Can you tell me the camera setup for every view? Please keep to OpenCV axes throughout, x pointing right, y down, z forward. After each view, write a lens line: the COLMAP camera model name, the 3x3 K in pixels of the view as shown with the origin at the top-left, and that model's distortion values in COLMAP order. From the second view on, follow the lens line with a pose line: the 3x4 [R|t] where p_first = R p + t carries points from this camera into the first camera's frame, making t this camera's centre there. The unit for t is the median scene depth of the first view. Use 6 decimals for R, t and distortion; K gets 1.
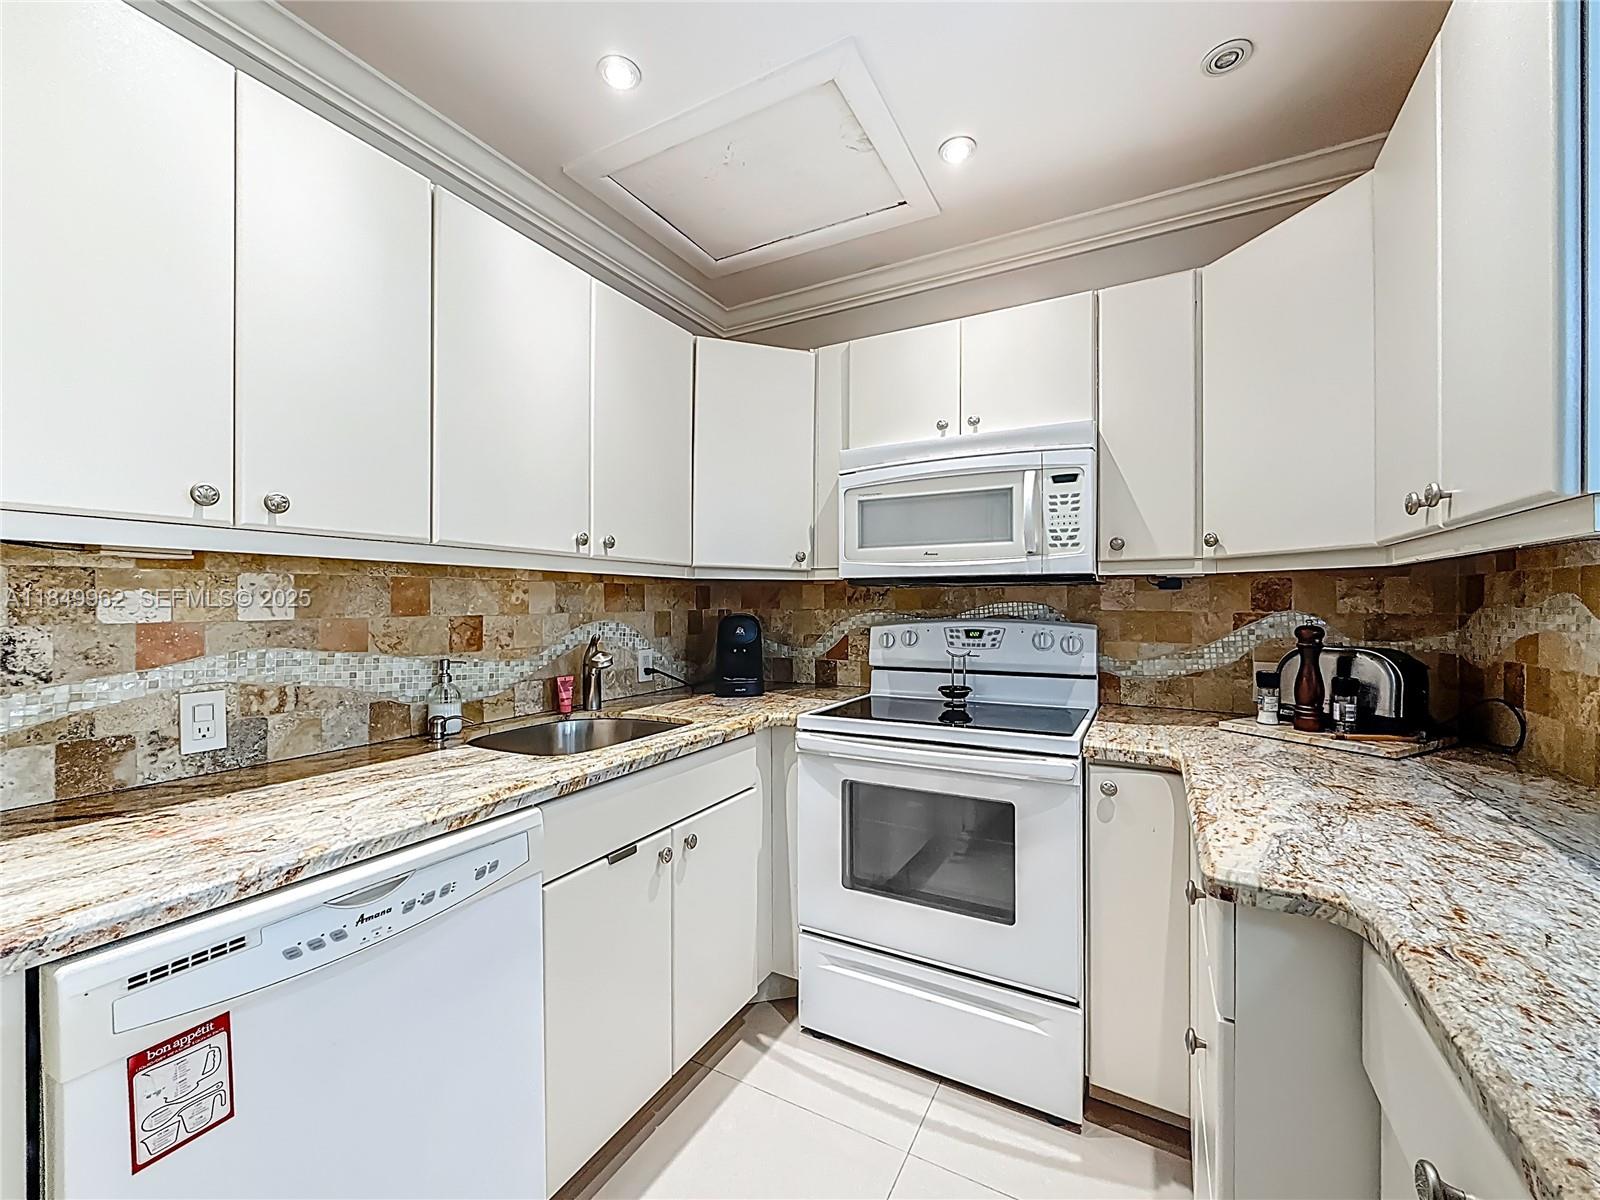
lens RADIAL K [[648.8, 0, 800.0], [0, 648.8, 600.0], [0, 0, 1]] dist [0.000025, -0.000021]
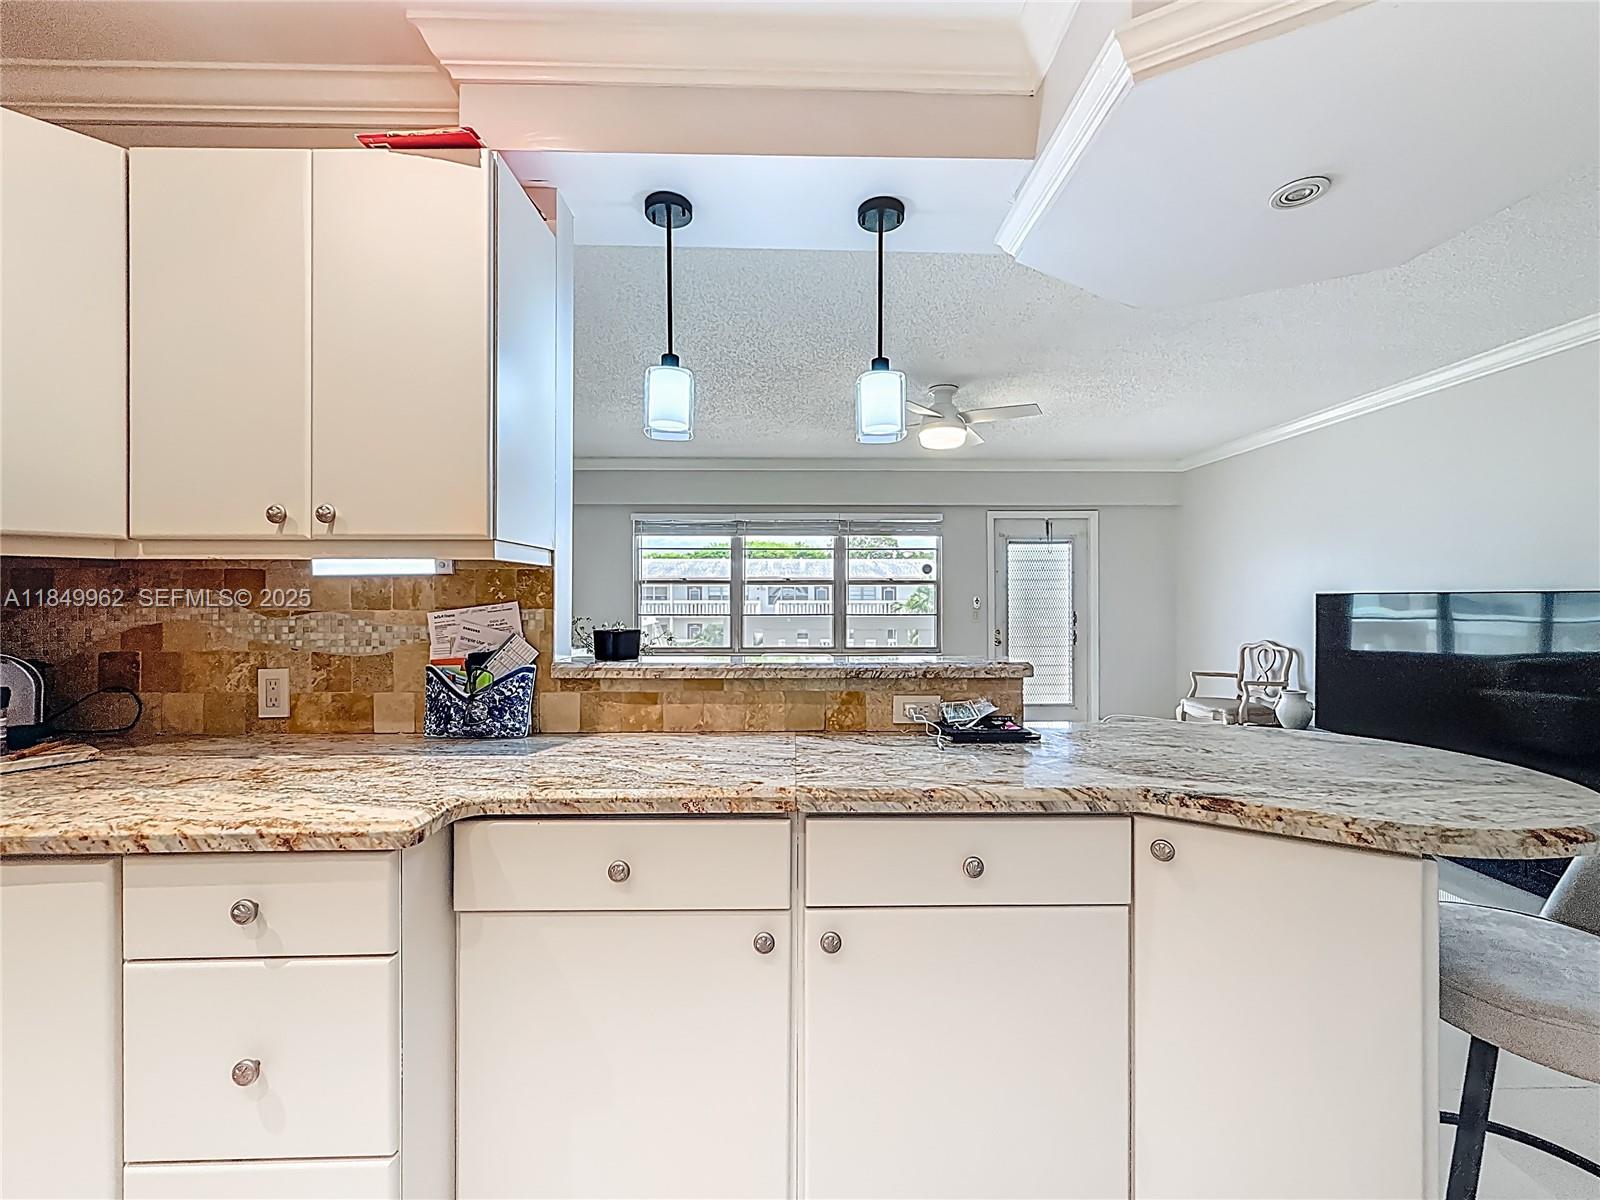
lens RADIAL K [[644.7, 0, 799.2], [0, 644.7, 597.4], [0, 0, 1]] dist [-0.000202, -0.000012]
pose [[-0.500407, -0.000353, 0.865790, -0.329878], [-0.002575, 0.999996, -0.001081, 0.002474], [-0.865787, -0.002770, -0.500406, 0.442900]]
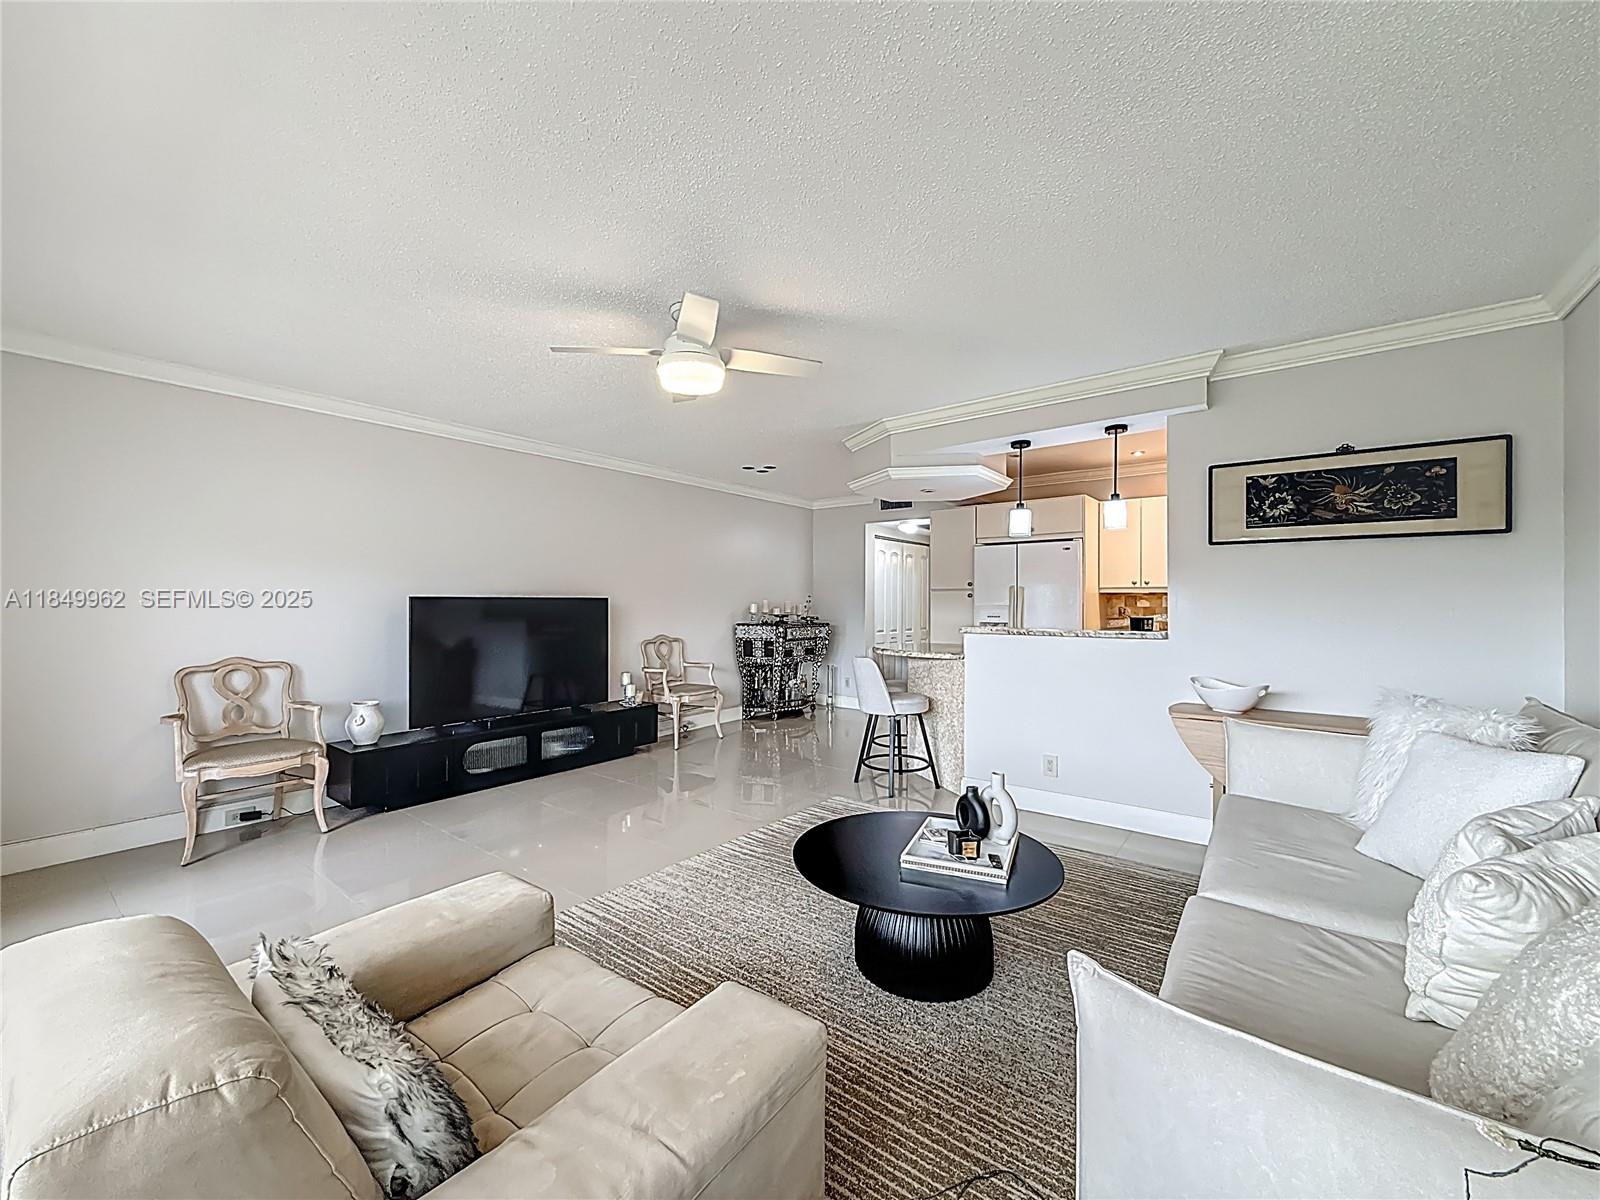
lens RADIAL K [[639.8, 0, 798.0], [0, 639.8, 599.0], [0, 0, 1]] dist [0.000316, -0.000081]
pose [[-0.151697, -0.005654, -0.988411, 2.743901], [0.001141, 0.999982, -0.005896, 0.001840], [0.988426, -0.002022, -0.151688, -0.553176]]
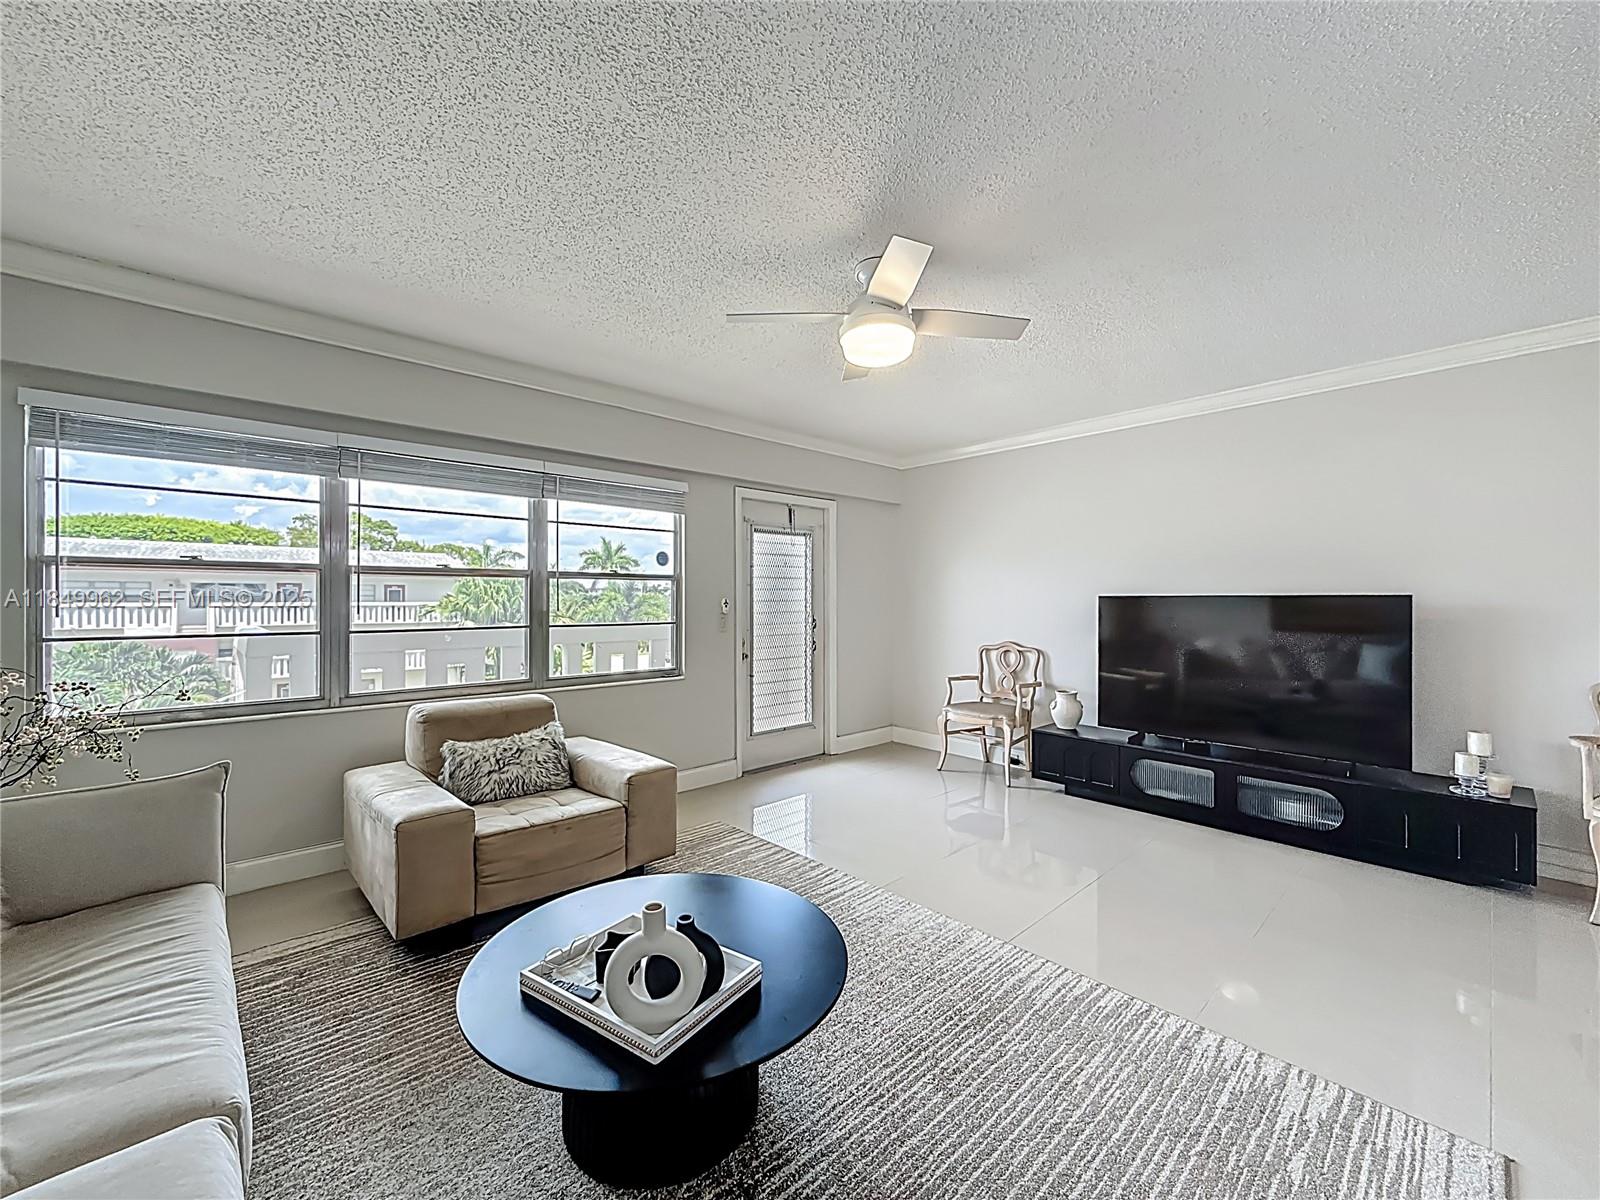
lens RADIAL K [[644.7, 0, 799.2], [0, 644.7, 597.4], [0, 0, 1]] dist [-0.000202, -0.000012]
pose [[-0.949704, -0.001246, 0.313145, 1.011833], [-0.002991, 0.999983, -0.005091, 0.003008], [-0.313133, -0.005771, -0.949692, 0.291058]]
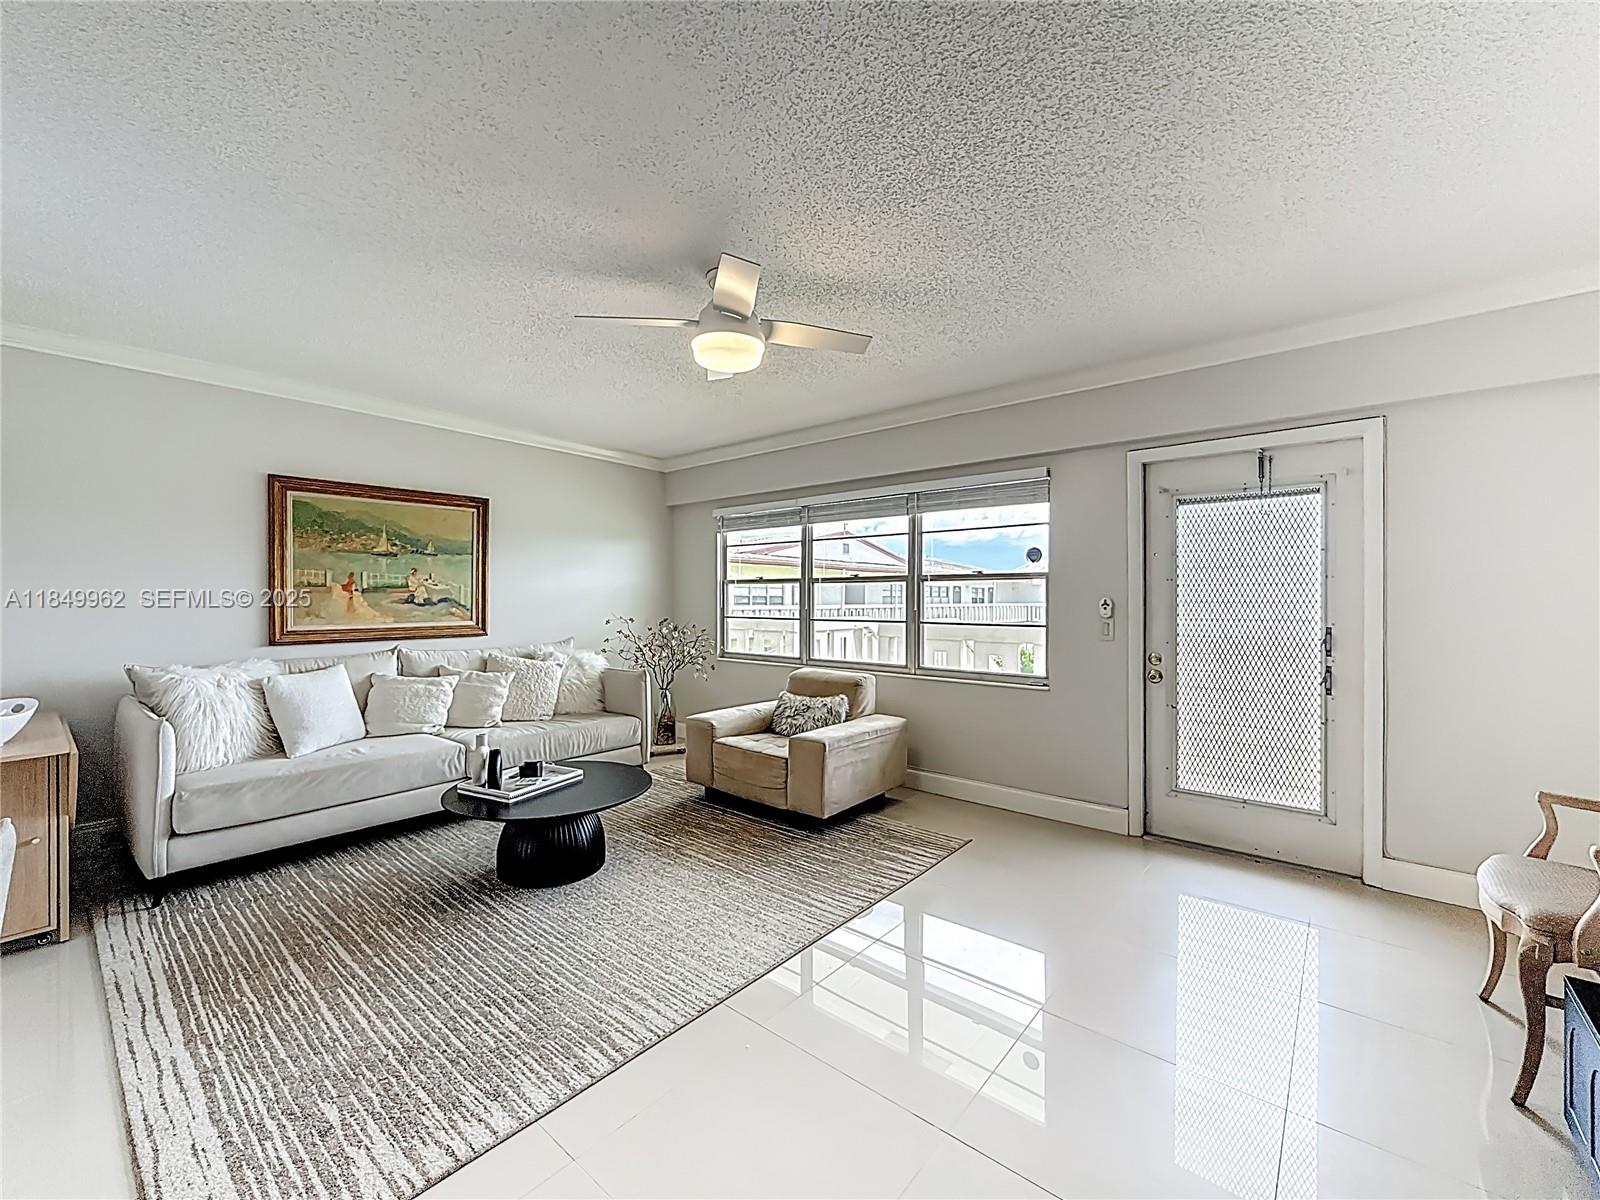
lens RADIAL K [[653.9, 0, 800.5], [0, 653.9, 602.5], [0, 0, 1]] dist [-0.000866, 0.000374]
pose [[0.194582, -0.004789, 0.980875, -0.072137], [-0.005011, 0.999970, 0.005876, 0.000119], [-0.980874, -0.006058, 0.194552, -1.464603]]
